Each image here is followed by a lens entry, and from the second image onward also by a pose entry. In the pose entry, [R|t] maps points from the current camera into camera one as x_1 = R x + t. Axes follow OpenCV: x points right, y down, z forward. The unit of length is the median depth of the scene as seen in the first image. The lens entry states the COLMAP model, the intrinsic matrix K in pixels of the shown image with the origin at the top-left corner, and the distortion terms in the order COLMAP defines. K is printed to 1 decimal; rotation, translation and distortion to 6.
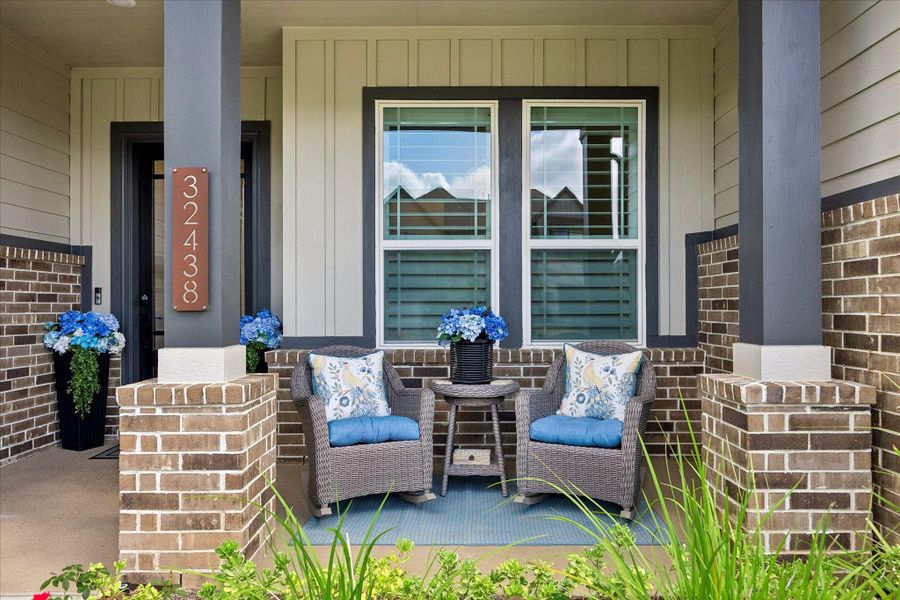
lens RADIAL K [[650.9, 0, 451.4], [0, 650.9, 298.3], [0, 0, 1]] dist [0.015146, 0.003315]
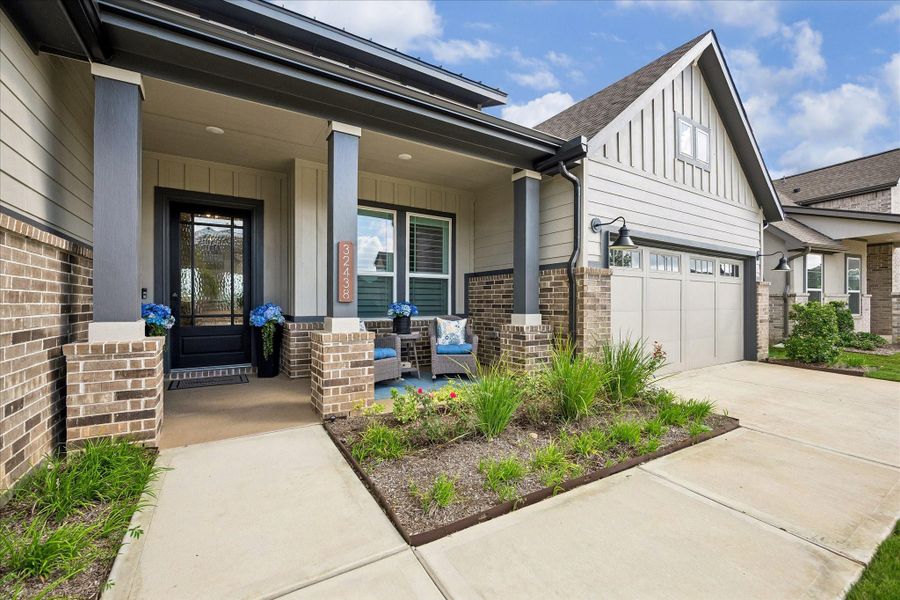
lens RADIAL K [[361.8, 0, 448.1], [0, 361.8, 302.9], [0, 0, 1]] dist [0.003256, -0.000092]
pose [[0.856403, 0.005129, 0.516283, -0.744092], [-0.010419, 0.999919, 0.007349, 0.009195], [-0.516203, -0.011672, 0.856386, -0.303869]]
